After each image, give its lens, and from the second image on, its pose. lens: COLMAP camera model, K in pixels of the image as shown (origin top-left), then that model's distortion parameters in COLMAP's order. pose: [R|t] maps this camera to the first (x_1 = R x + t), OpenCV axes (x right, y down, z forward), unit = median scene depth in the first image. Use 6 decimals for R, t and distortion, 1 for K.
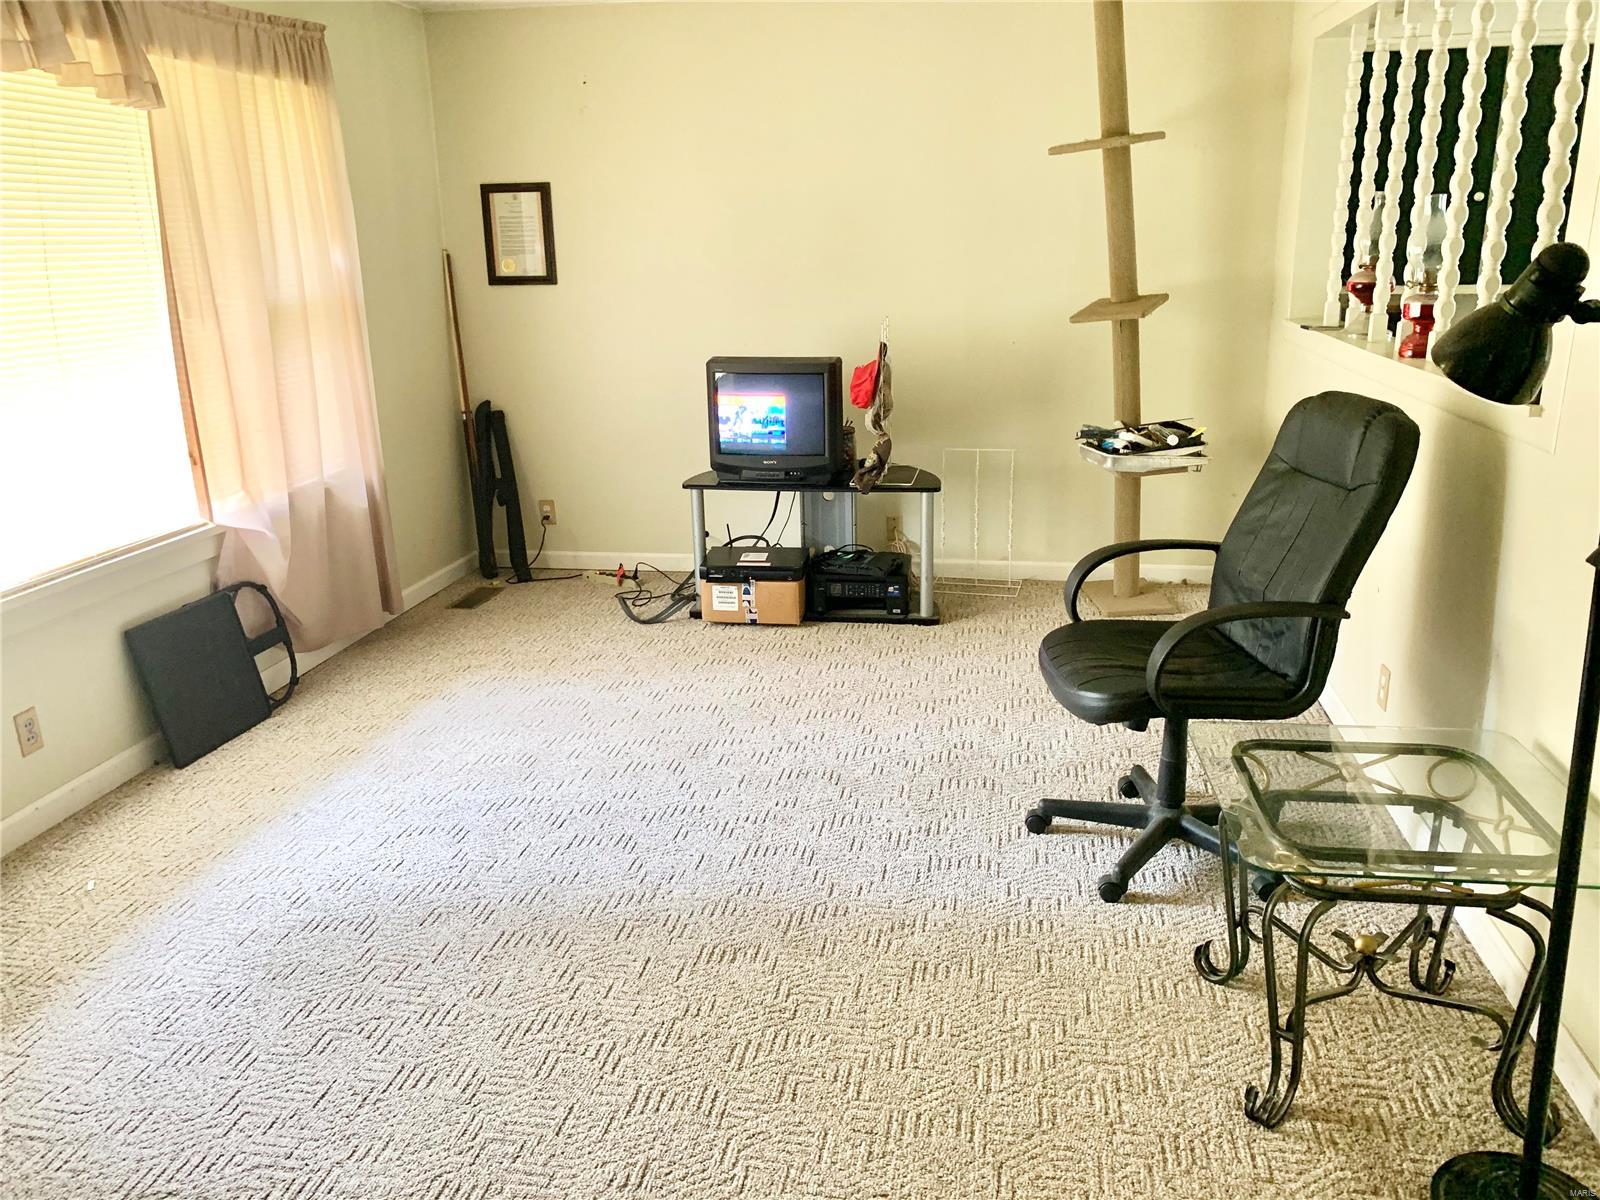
lens RADIAL K [[1237.3, 0, 793.4], [0, 1237.3, 608.9], [0, 0, 1]] dist [0.093854, -0.140545]
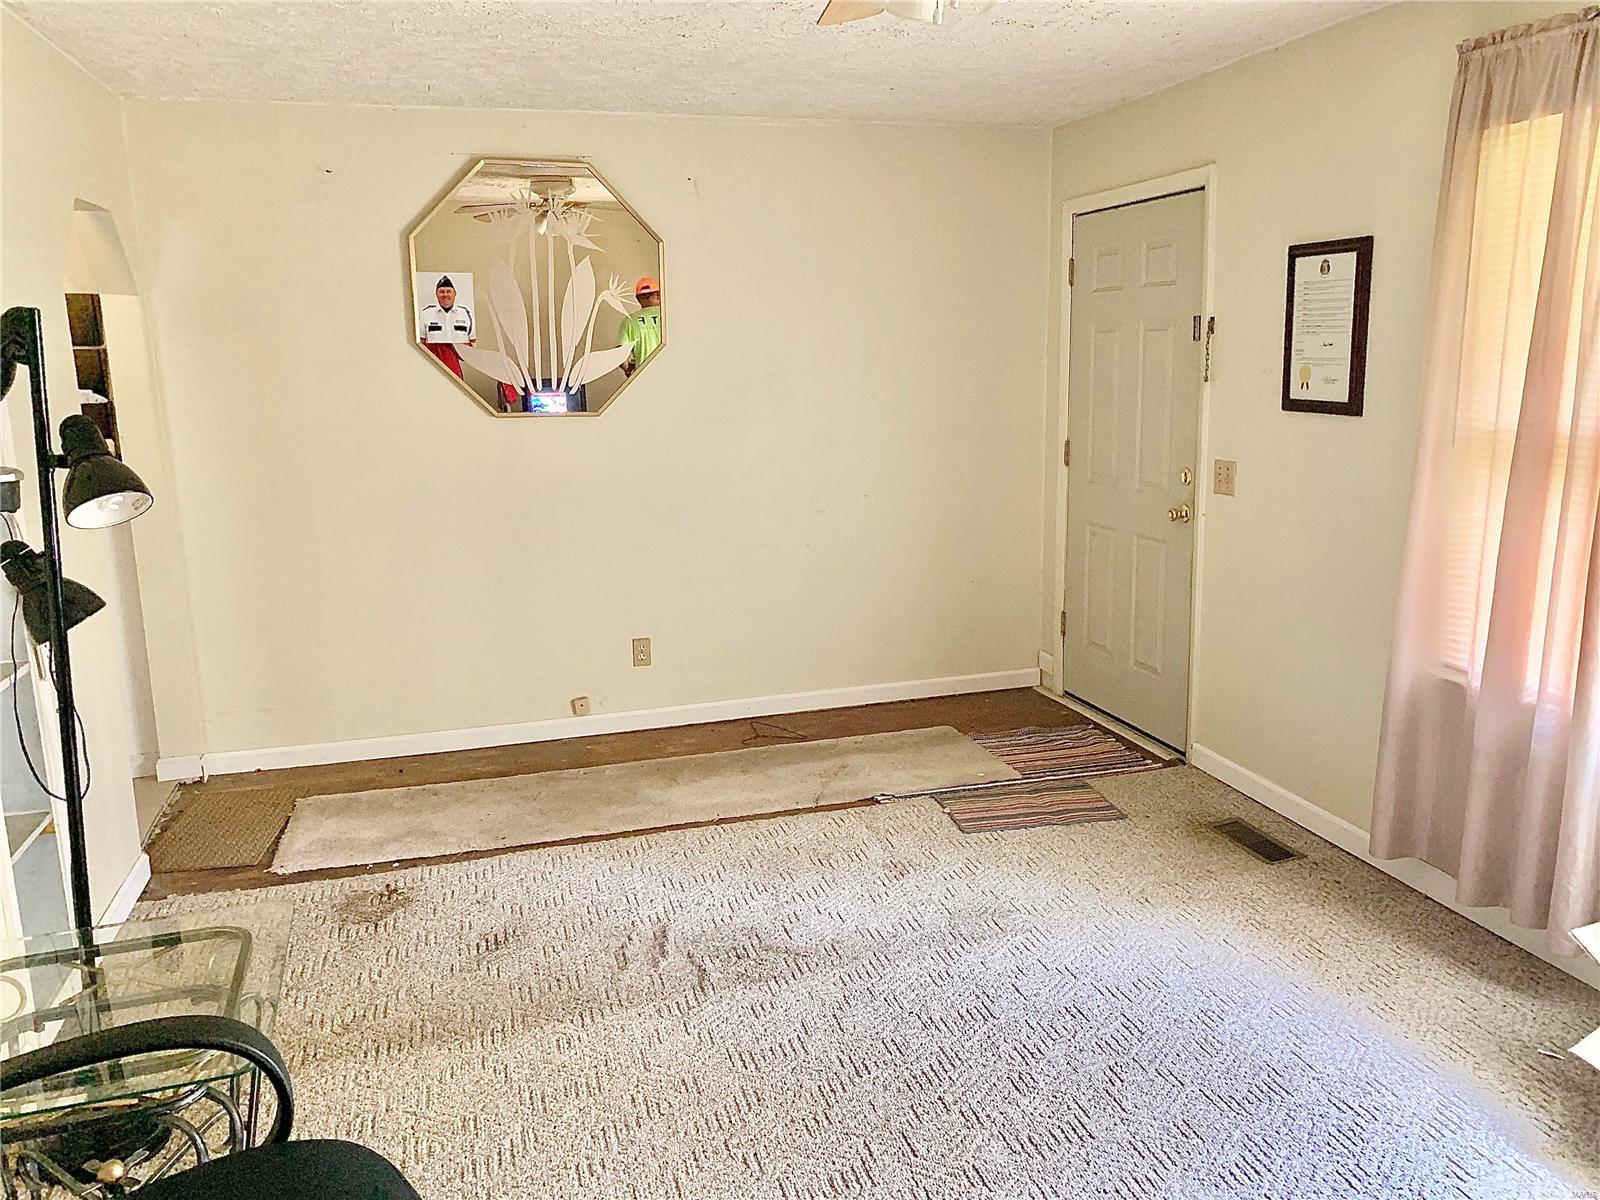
lens RADIAL K [[1237.3, 0, 793.4], [0, 1237.3, 608.9], [0, 0, 1]] dist [0.093854, -0.140545]
pose [[-0.902490, 0.125159, -0.412125, 0.268569], [-0.066661, 0.904730, 0.420737, -0.415591], [0.425521, 0.407183, -0.808167, 1.432341]]
